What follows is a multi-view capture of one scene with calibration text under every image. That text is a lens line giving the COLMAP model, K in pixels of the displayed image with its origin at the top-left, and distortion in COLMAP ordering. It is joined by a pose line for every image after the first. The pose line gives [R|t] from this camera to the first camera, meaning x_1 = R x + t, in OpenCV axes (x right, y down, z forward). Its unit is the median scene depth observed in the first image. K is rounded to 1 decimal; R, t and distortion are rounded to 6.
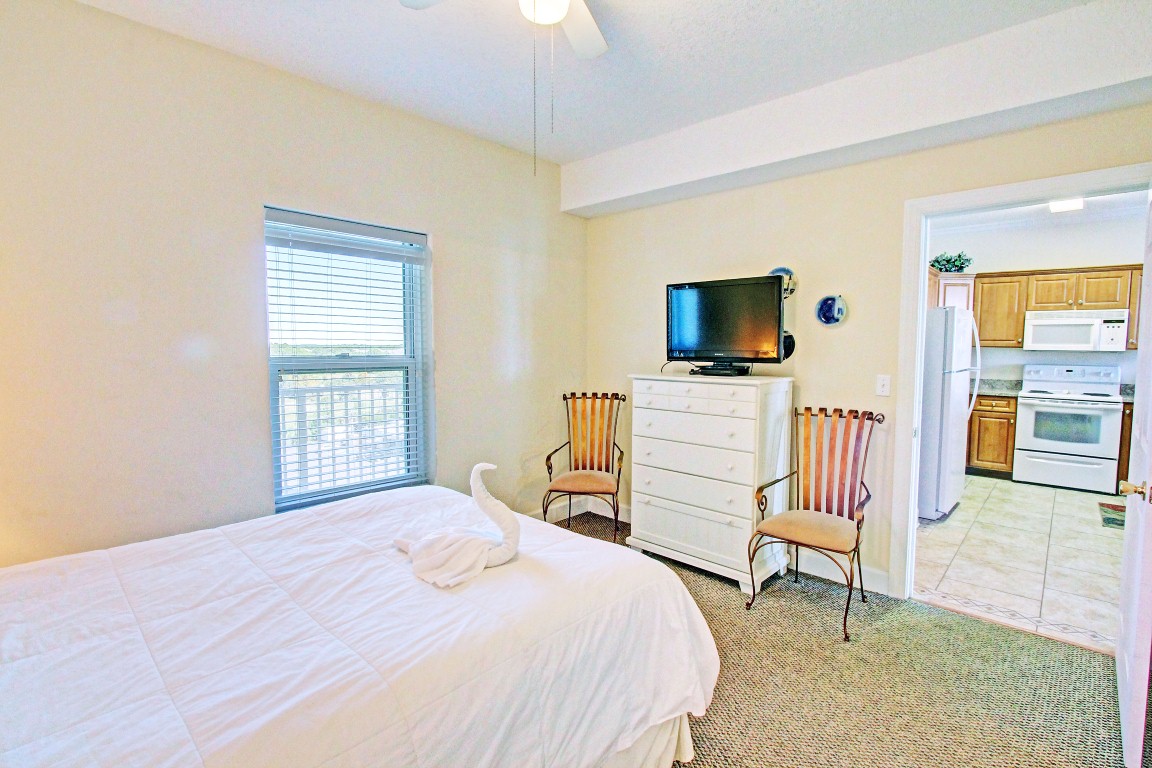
lens RADIAL K [[546.4, 0, 579.9], [0, 546.4, 381.4], [0, 0, 1]] dist [-0.008643, -0.000225]
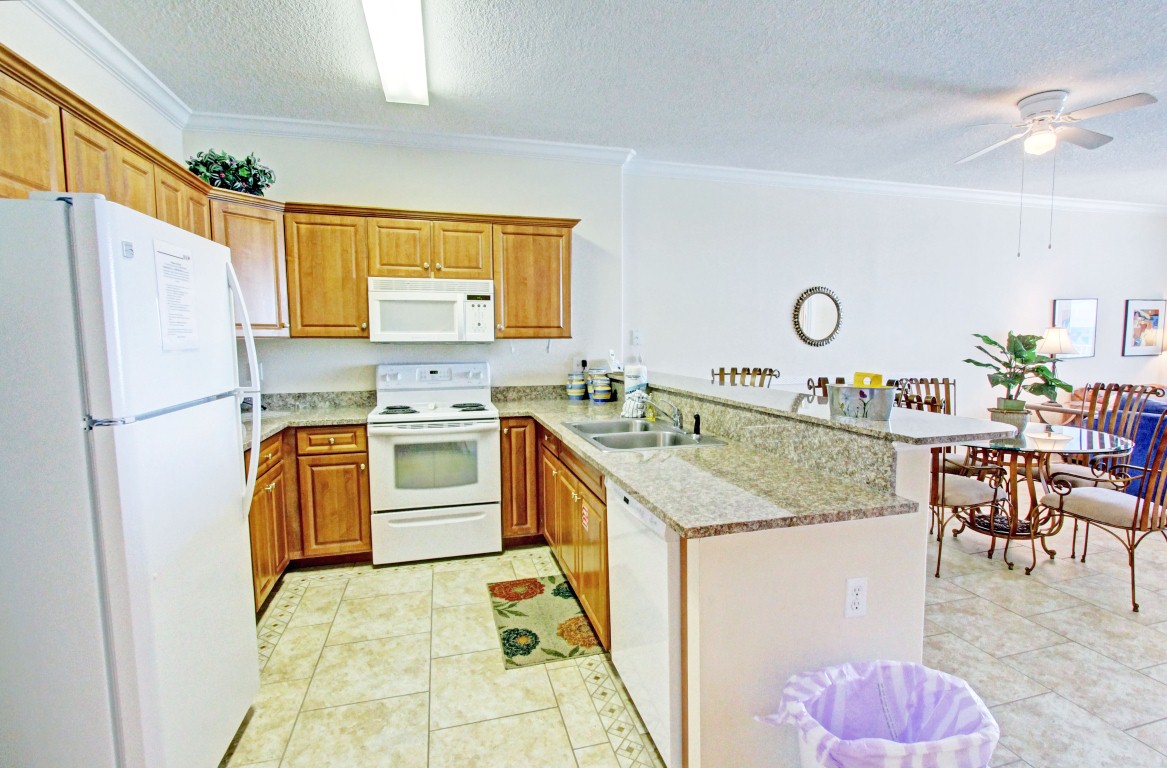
lens RADIAL K [[534.4, 0, 585.4], [0, 534.4, 382.1], [0, 0, 1]] dist [0.002572, 0.000020]
pose [[0.533844, -0.078144, 0.841965, 0.449421], [0.068295, 0.996452, 0.049180, -0.026858], [-0.842821, 0.031248, 0.537287, 0.491914]]
